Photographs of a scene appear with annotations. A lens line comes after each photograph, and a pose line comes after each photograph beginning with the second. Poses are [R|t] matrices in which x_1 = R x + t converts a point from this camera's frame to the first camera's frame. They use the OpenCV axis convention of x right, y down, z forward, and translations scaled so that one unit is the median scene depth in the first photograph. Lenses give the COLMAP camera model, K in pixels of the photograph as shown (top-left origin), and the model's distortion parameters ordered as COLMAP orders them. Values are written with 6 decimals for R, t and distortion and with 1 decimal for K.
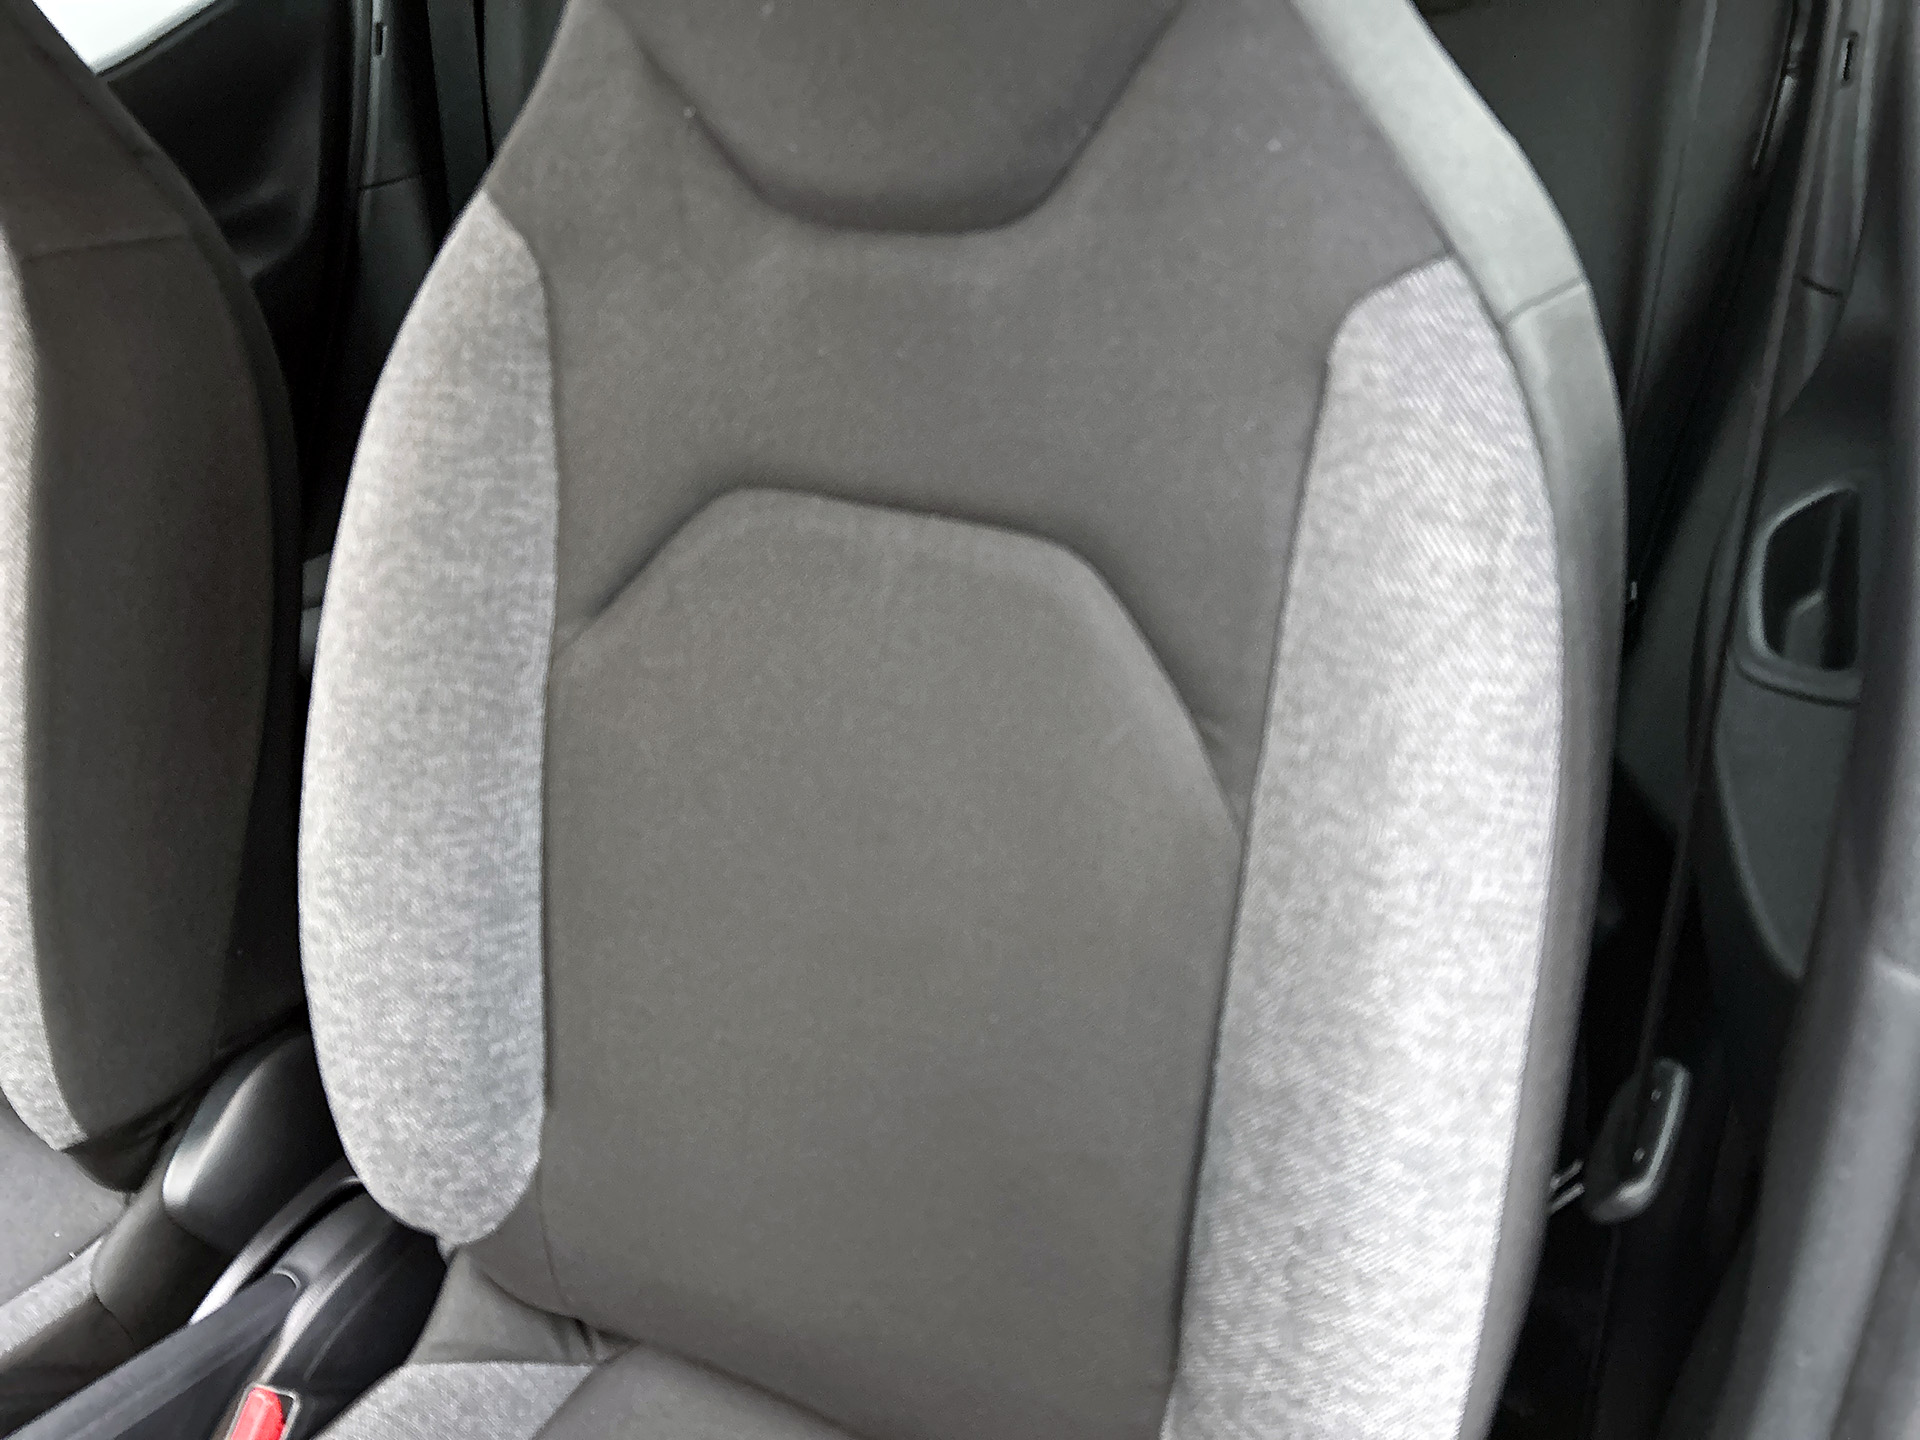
lens RADIAL K [[1464.8, 0, 942.6], [0, 1464.8, 718.8], [0, 0, 1]] dist [0.043488, -0.058491]
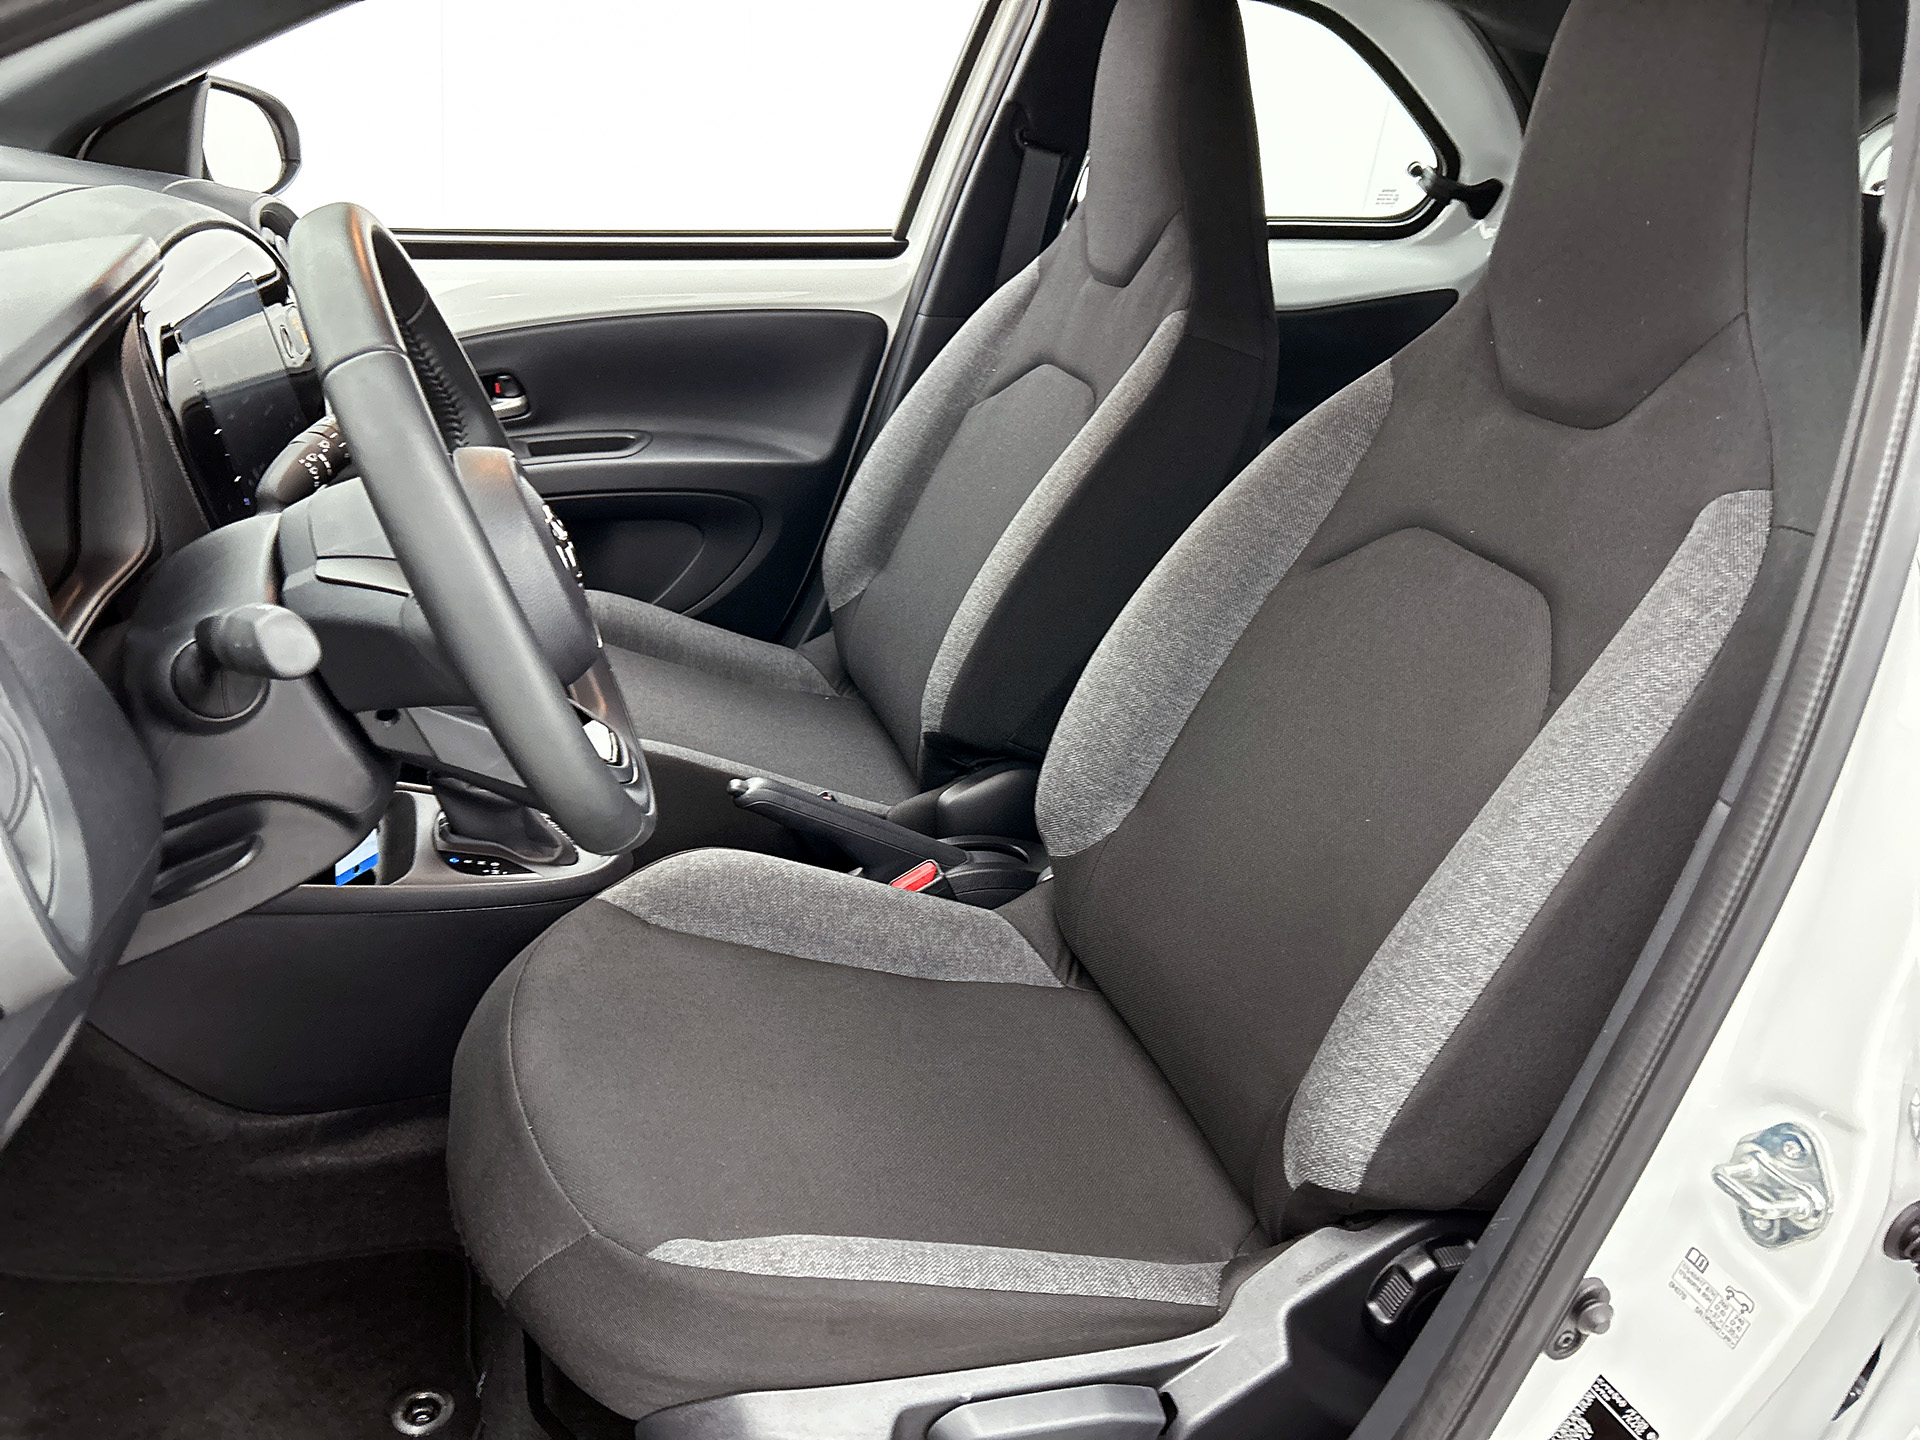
lens RADIAL K [[1464.8, 0, 942.6], [0, 1464.8, 718.8], [0, 0, 1]] dist [0.043488, -0.058491]
pose [[0.688950, 0.461756, -0.558685, 0.571428], [-0.585930, 0.808541, -0.054285, 0.467892], [0.426653, 0.364750, 0.827601, -0.667277]]
